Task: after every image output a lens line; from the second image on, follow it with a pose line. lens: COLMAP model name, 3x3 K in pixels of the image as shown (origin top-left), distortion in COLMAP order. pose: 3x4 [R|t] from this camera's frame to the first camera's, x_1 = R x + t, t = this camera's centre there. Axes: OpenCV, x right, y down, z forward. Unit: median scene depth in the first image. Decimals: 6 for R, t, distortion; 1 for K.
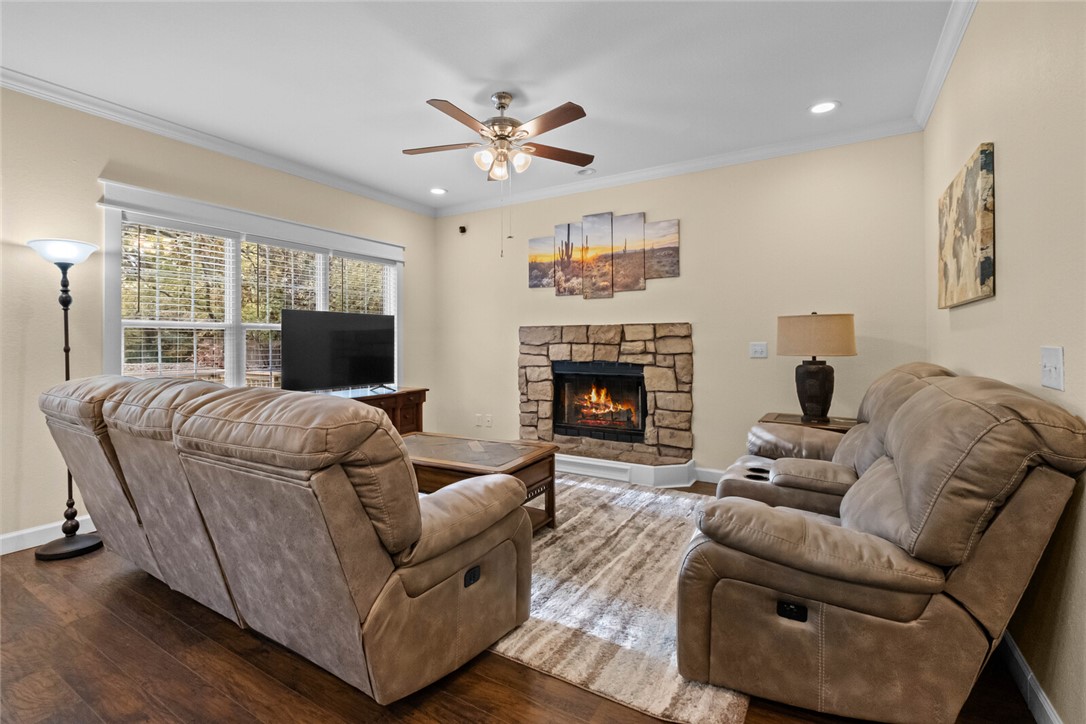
lens RADIAL K [[494.8, 0, 526.2], [0, 494.8, 339.4], [0, 0, 1]] dist [-0.000248, -0.000303]
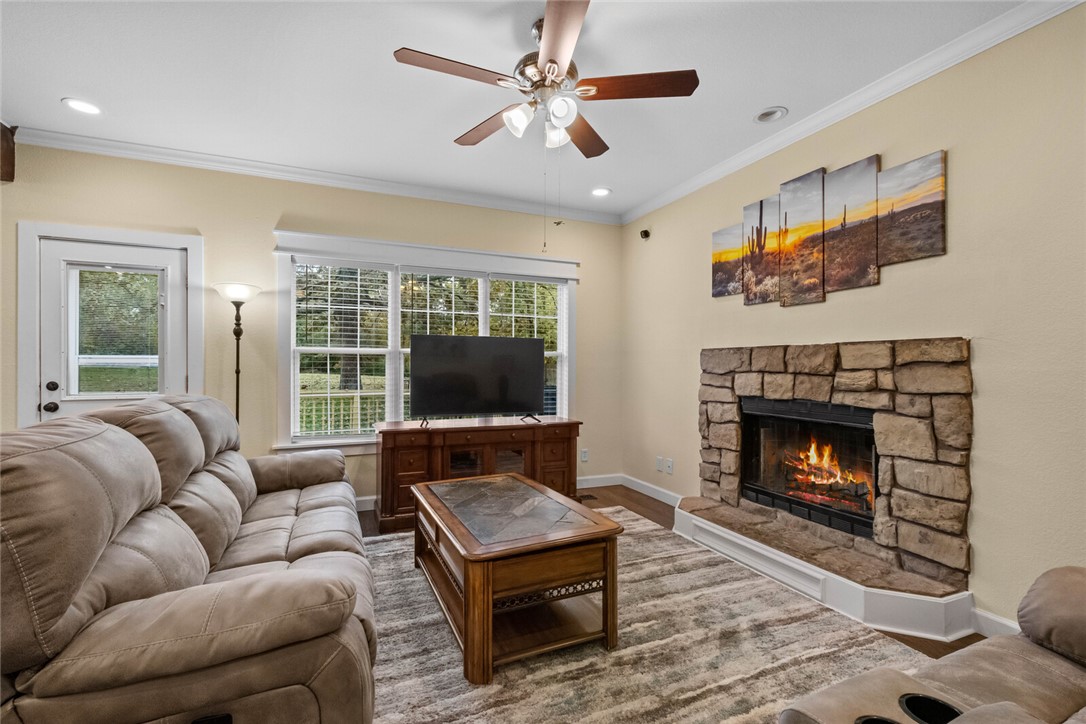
lens RADIAL K [[477.7, 0, 536.6], [0, 477.7, 368.5], [0, 0, 1]] dist [-0.000265, -0.000334]
pose [[0.816379, 0.010787, -0.577416, 0.236414], [-0.006044, 0.999930, 0.010135, -0.002154], [0.577485, -0.004784, 0.816387, 0.289822]]
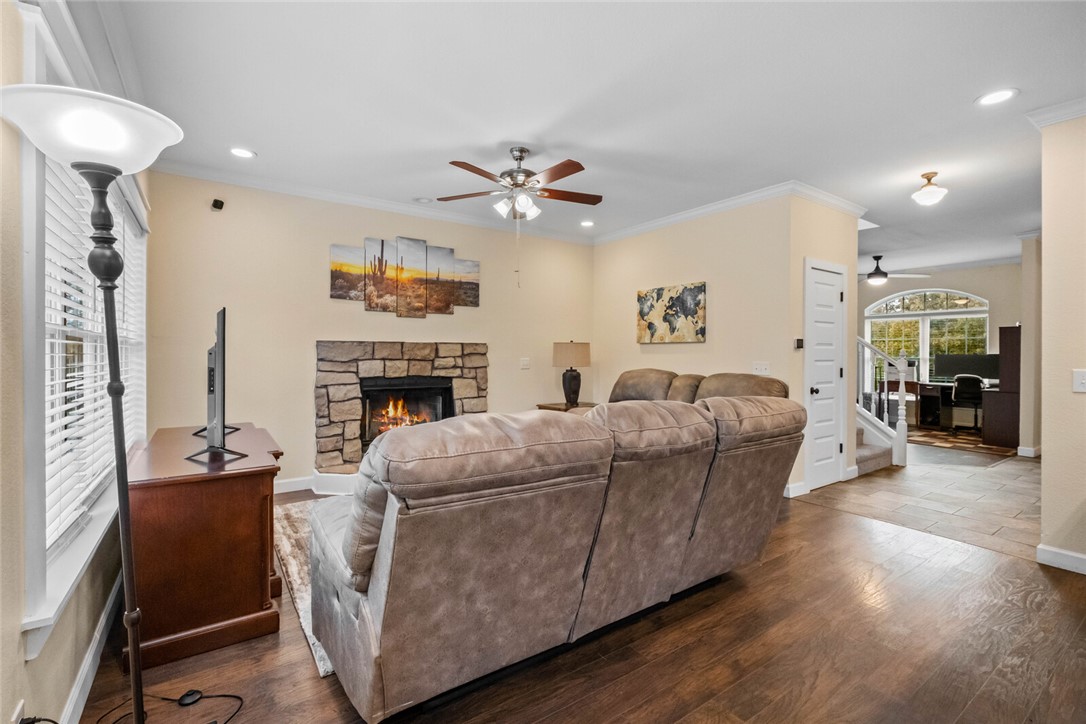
lens RADIAL K [[477.9, 0, 543.0], [0, 477.9, 362.0], [0, 0, 1]] dist [-0.000701, -0.000150]
pose [[0.395709, -0.011874, 0.918299, -0.729510], [-0.009577, 0.999809, 0.017055, -0.007201], [-0.918326, -0.015543, 0.395520, 0.343418]]
